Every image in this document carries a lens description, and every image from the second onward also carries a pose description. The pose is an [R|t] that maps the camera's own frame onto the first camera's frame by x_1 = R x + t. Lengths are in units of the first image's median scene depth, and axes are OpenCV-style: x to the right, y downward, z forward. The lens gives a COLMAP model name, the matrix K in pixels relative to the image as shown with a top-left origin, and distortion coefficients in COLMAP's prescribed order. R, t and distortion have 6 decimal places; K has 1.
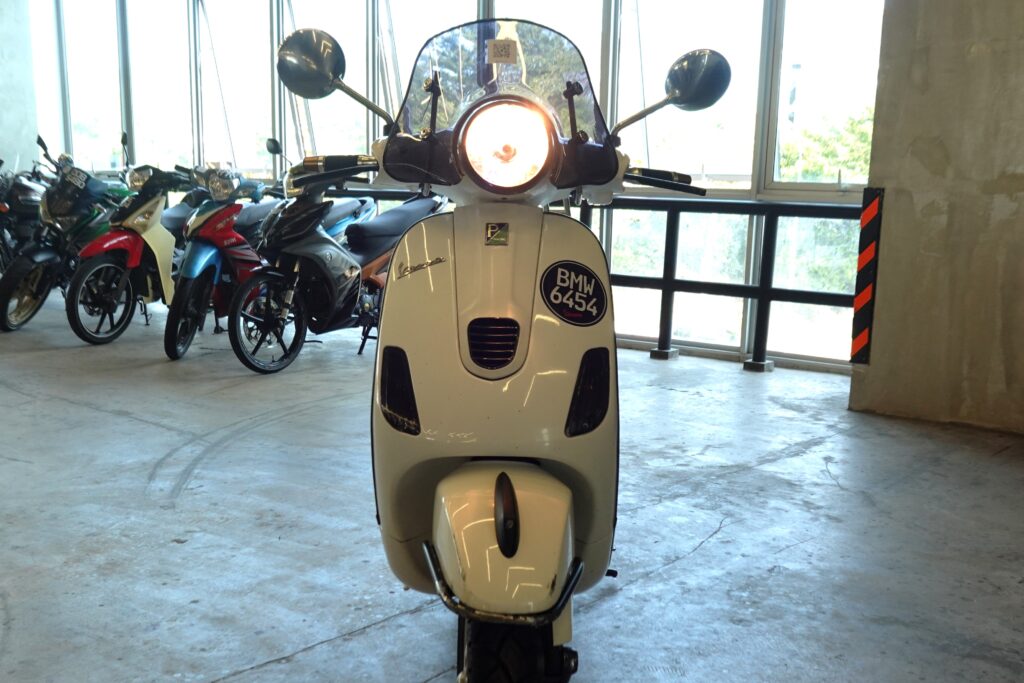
lens RADIAL K [[1086.4, 0, 512.3], [0, 1086.4, 344.4], [0, 0, 1]] dist [-0.041924, 0.000000]
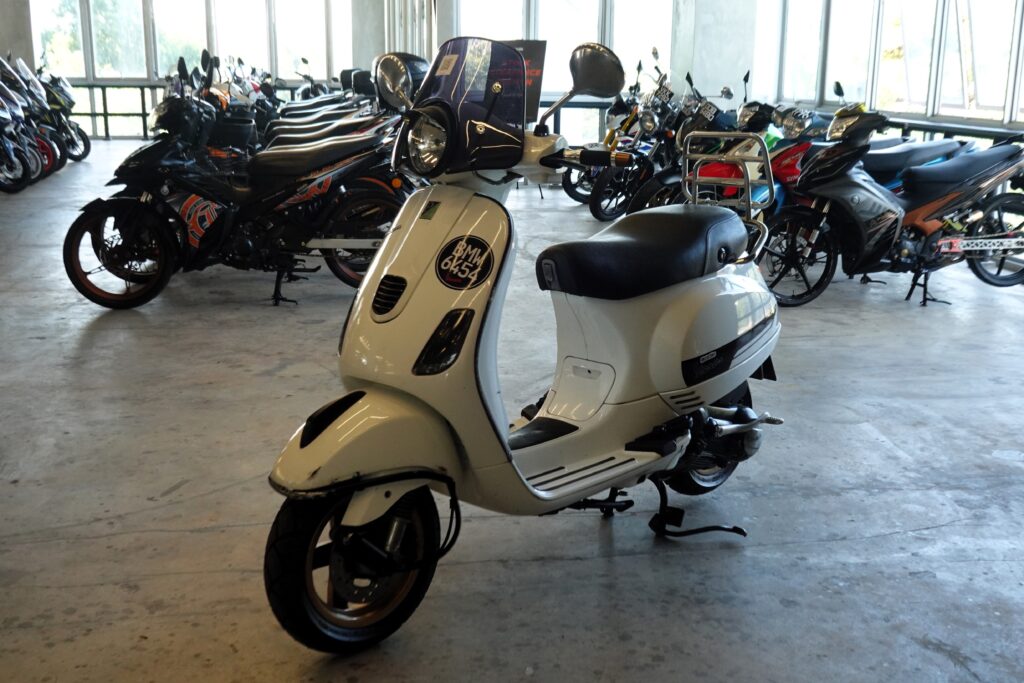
lens RADIAL K [[1074.1, 0, 513.1], [0, 1074.1, 338.0], [0, 0, 1]] dist [-0.060722, 0.000000]
pose [[0.765213, 0.145006, -0.627234, 0.230819], [-0.101755, 0.989298, 0.104571, -0.025253], [0.635685, -0.016194, 0.771779, 0.027152]]
